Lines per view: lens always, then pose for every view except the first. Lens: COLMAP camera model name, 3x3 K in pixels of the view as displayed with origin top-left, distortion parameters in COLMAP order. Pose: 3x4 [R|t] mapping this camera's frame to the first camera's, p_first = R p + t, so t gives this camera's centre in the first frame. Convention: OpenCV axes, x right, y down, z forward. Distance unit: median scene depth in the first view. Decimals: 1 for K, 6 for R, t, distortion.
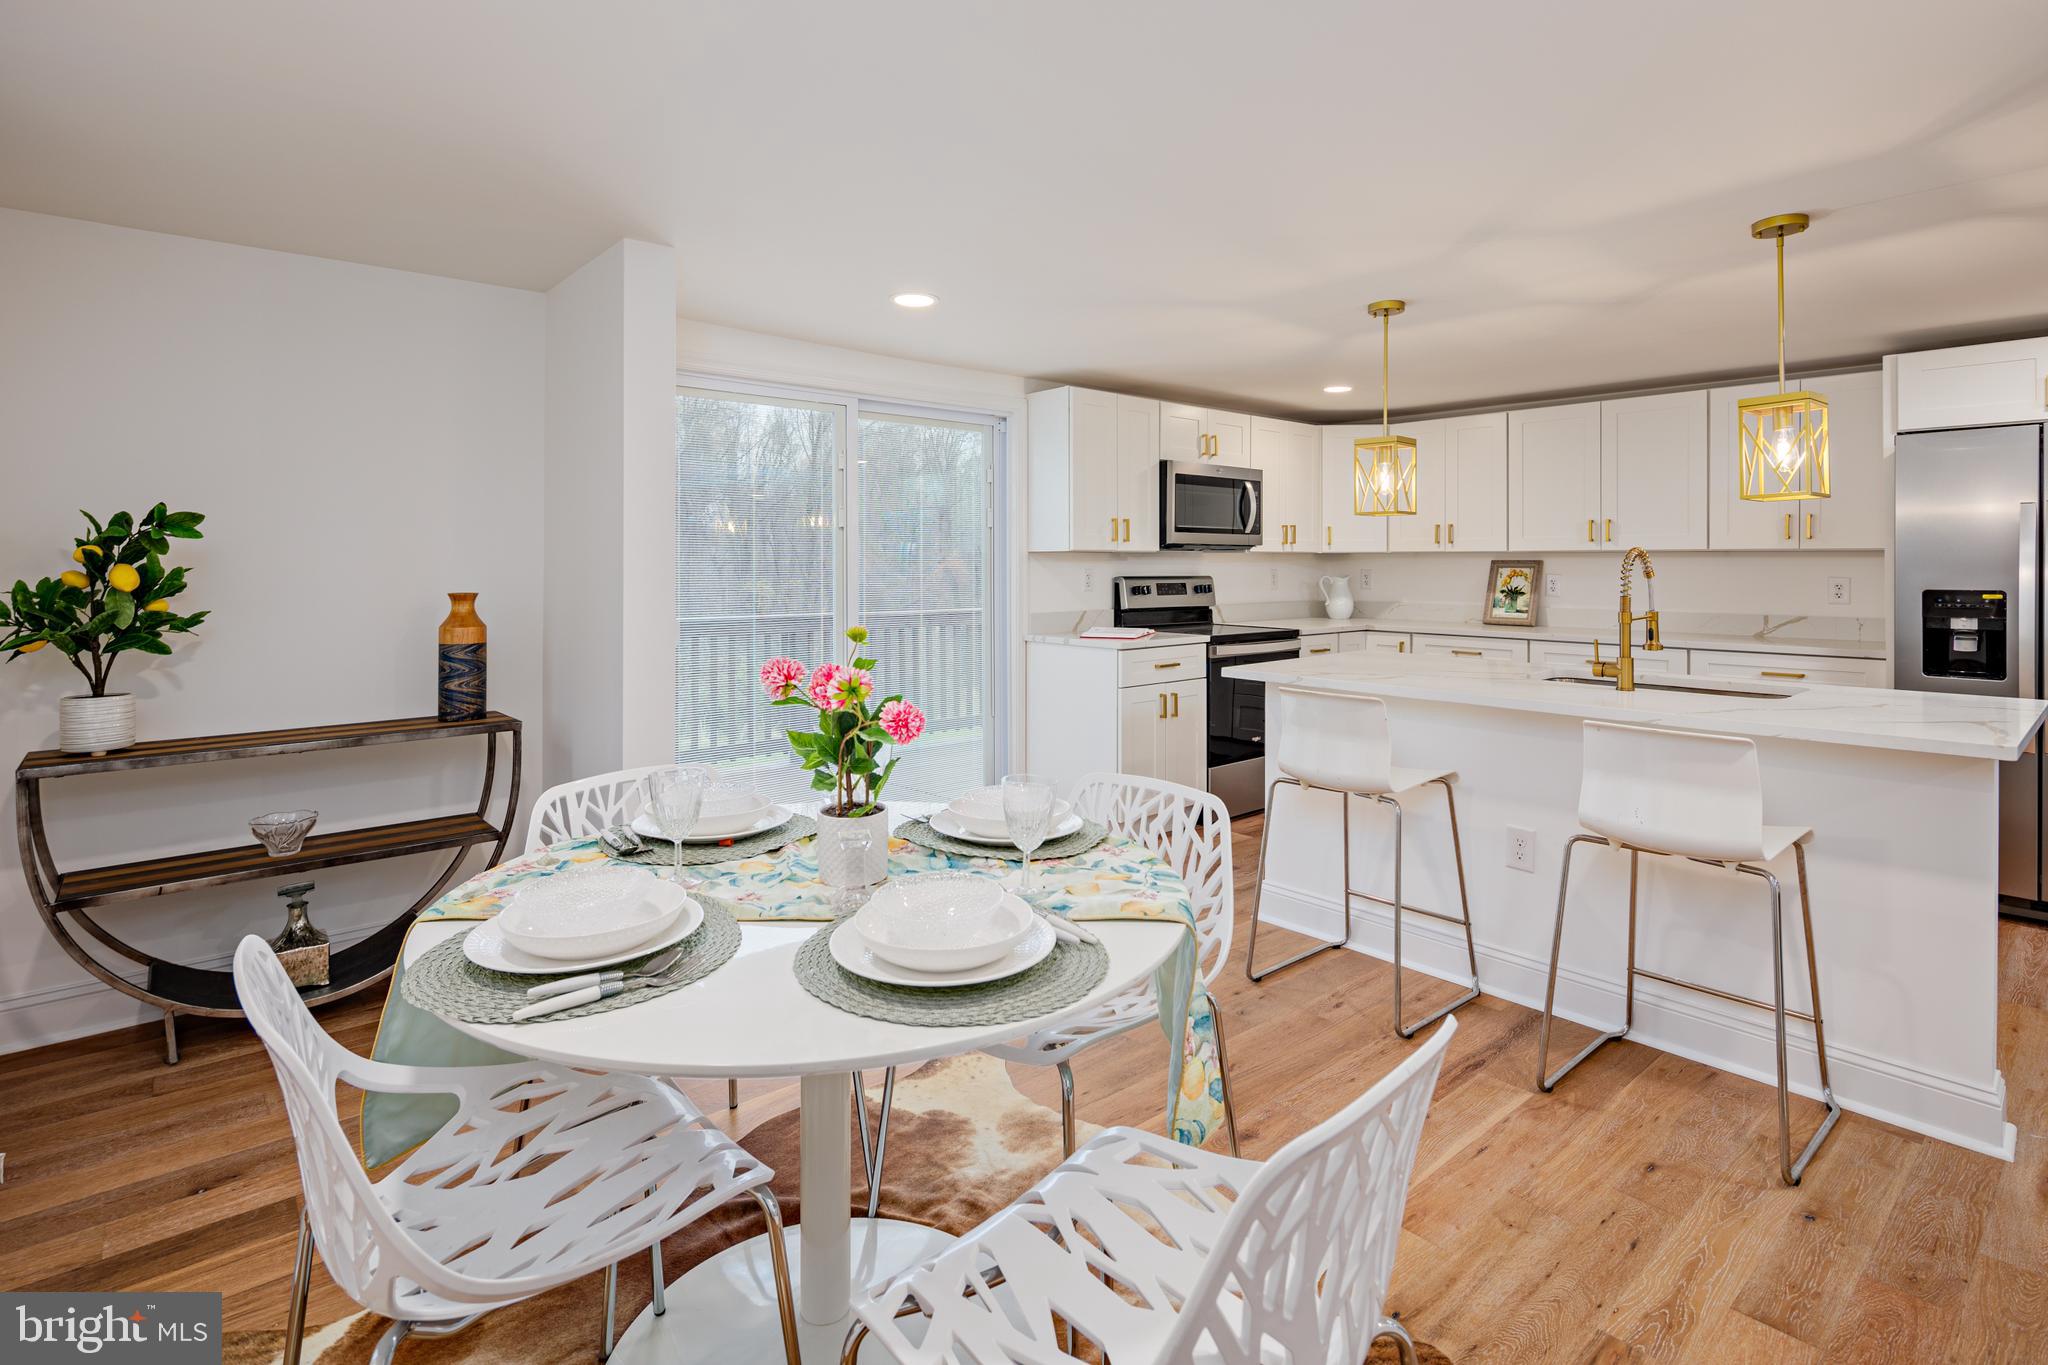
lens RADIAL K [[997.9, 0, 1017.6], [0, 997.9, 558.9], [0, 0, 1]] dist [0.003285, -0.000685]
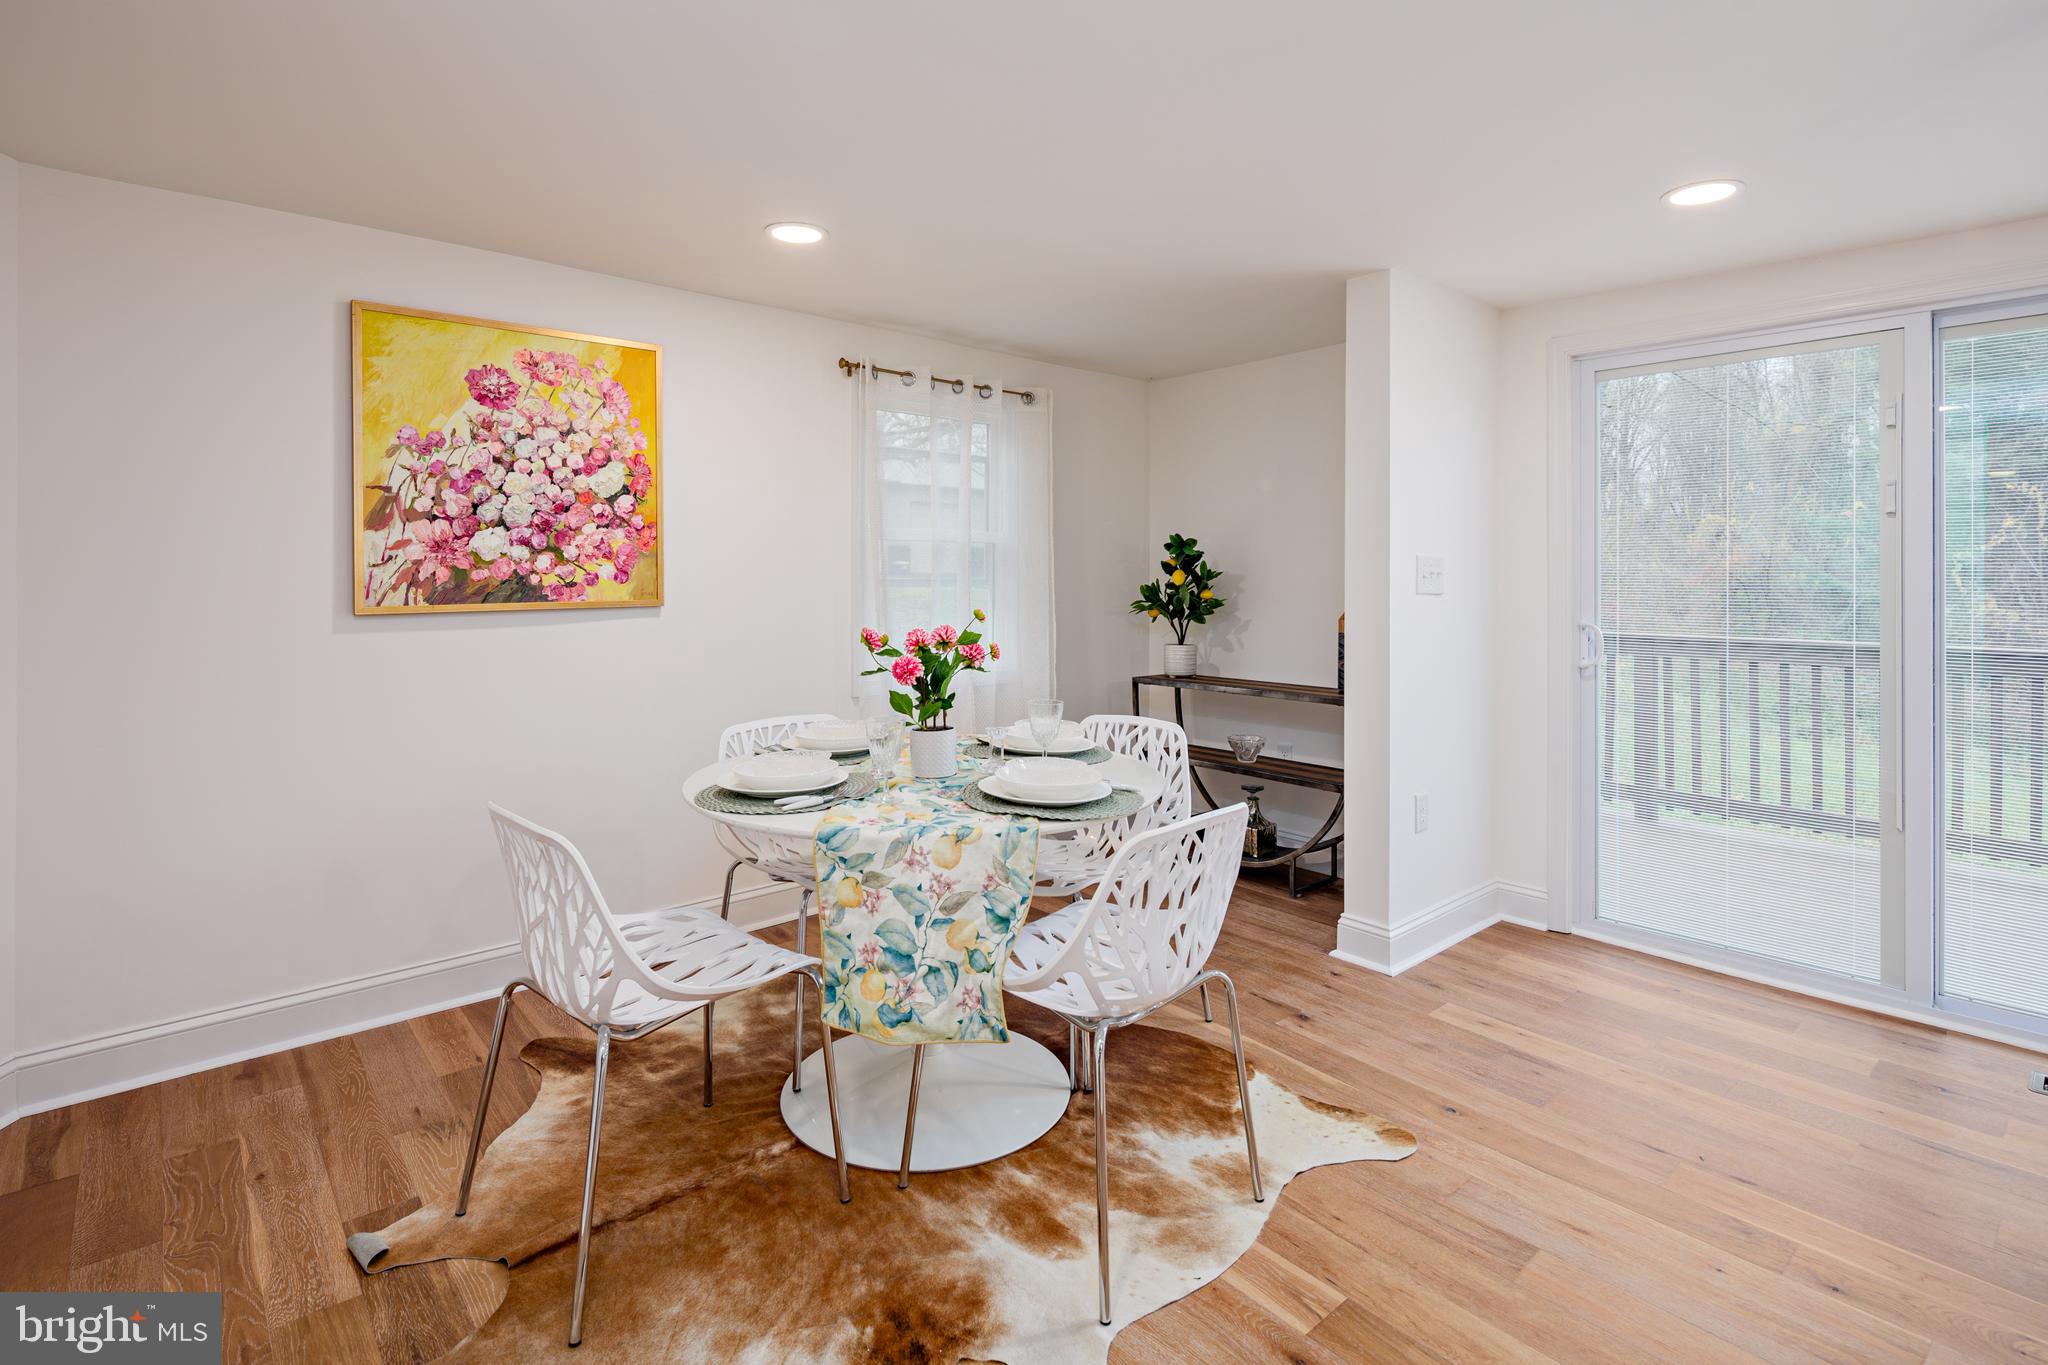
lens RADIAL K [[977.0, 0, 994.2], [0, 977.0, 566.6], [0, 0, 1]] dist [0.002500, -0.000223]
pose [[-0.002332, -0.006349, -0.999977, 0.391959], [0.003104, 0.999975, -0.006356, 0.005255], [0.999992, -0.003119, -0.002312, 0.330083]]
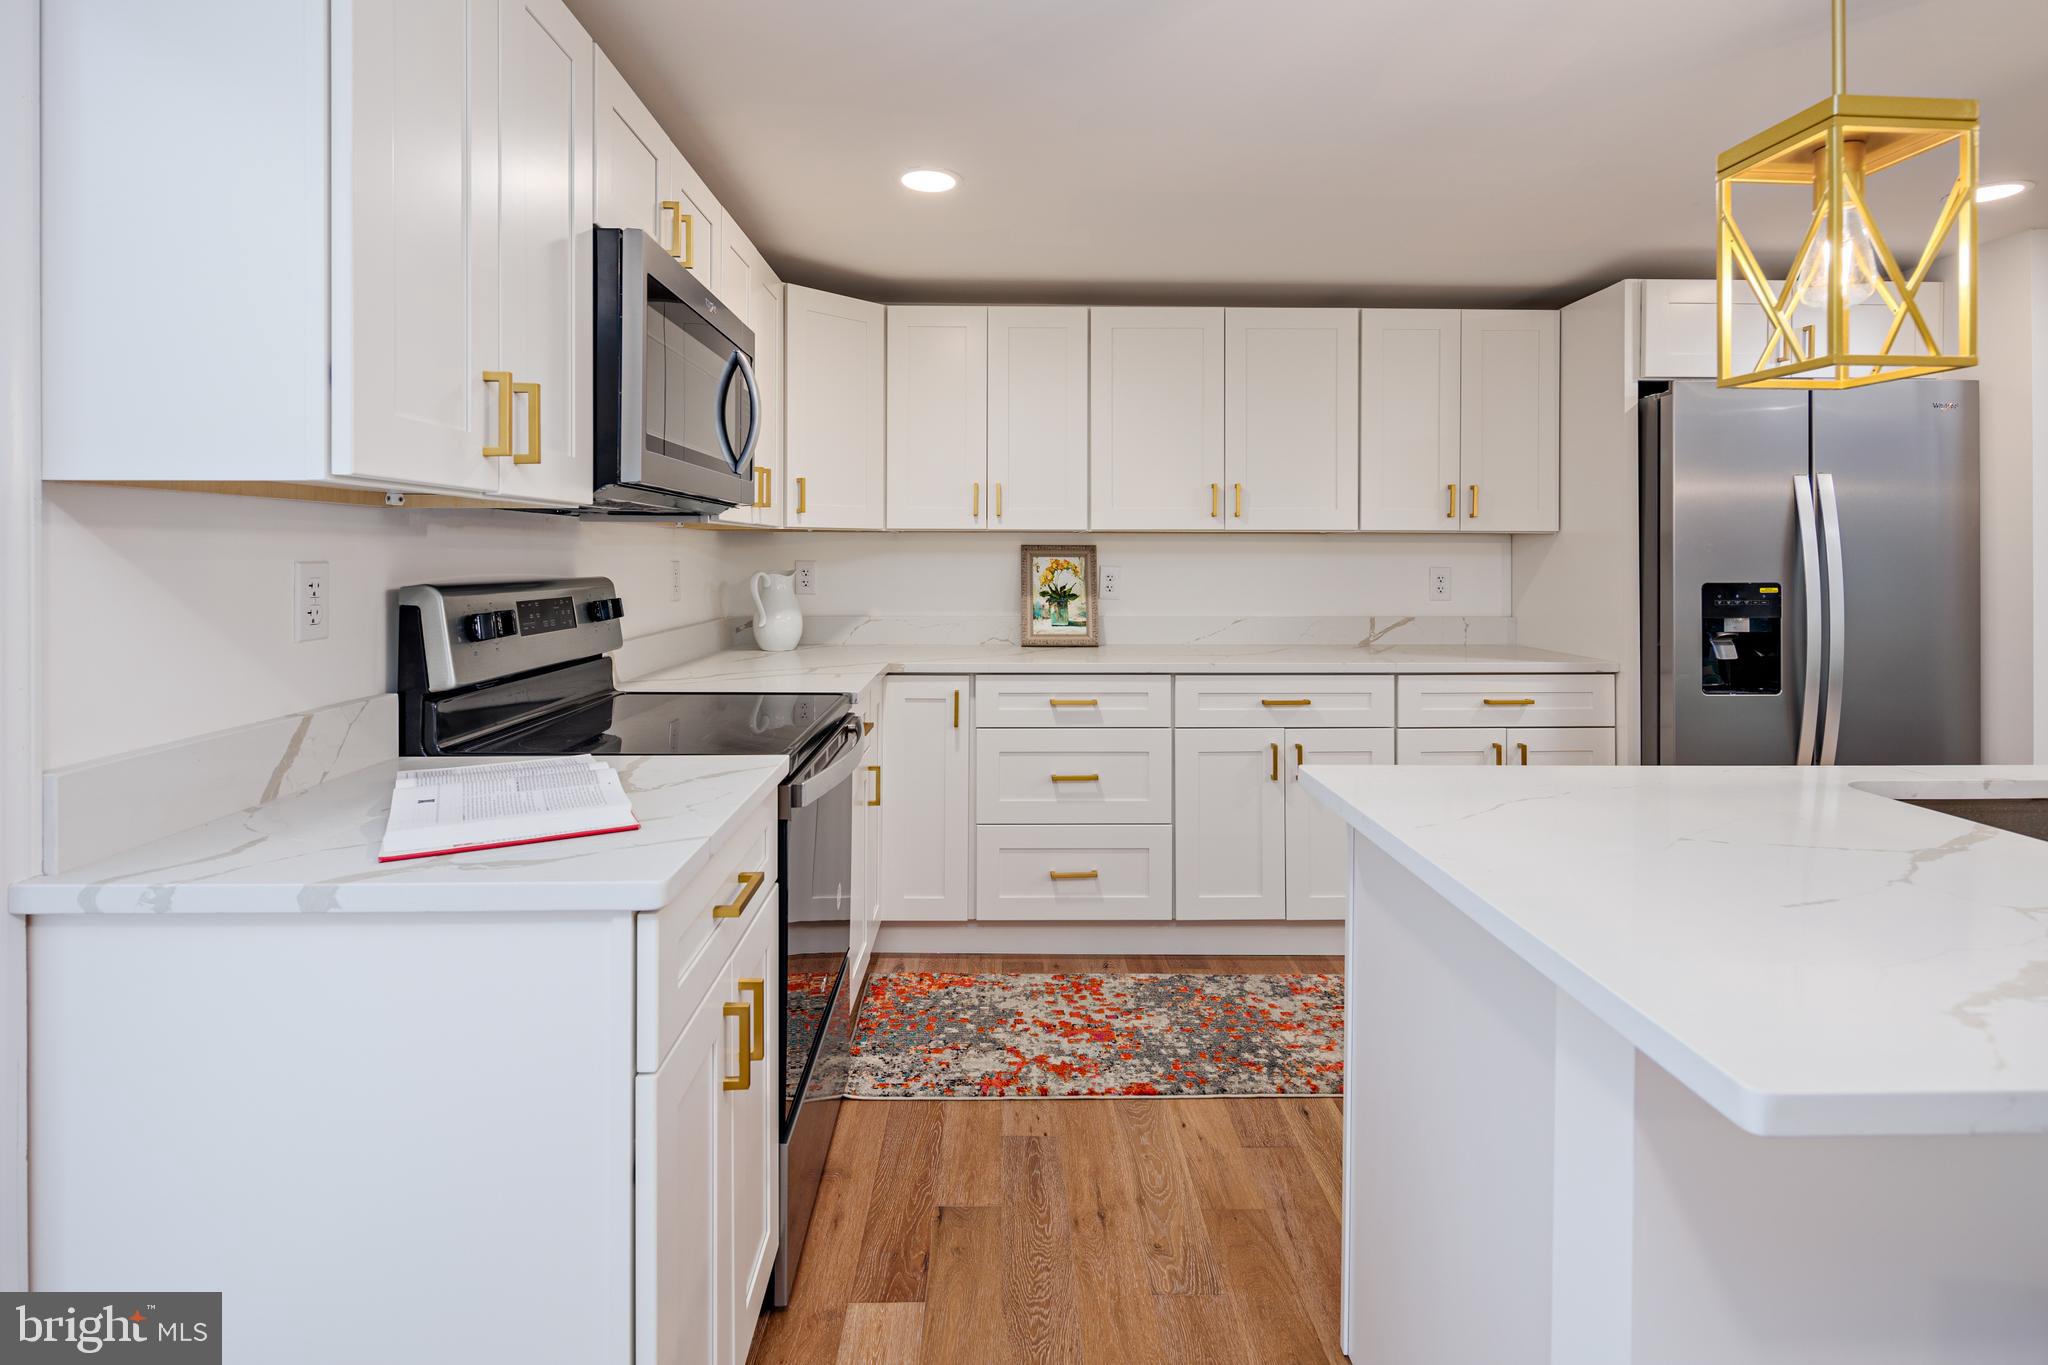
lens RADIAL K [[997.9, 0, 1017.6], [0, 997.9, 558.9], [0, 0, 1]] dist [0.003285, -0.000685]
pose [[0.632898, -0.002747, 0.774230, -0.020497], [-0.004247, 0.999966, 0.007019, 0.006442], [-0.774223, -0.007731, 0.632865, 0.656635]]
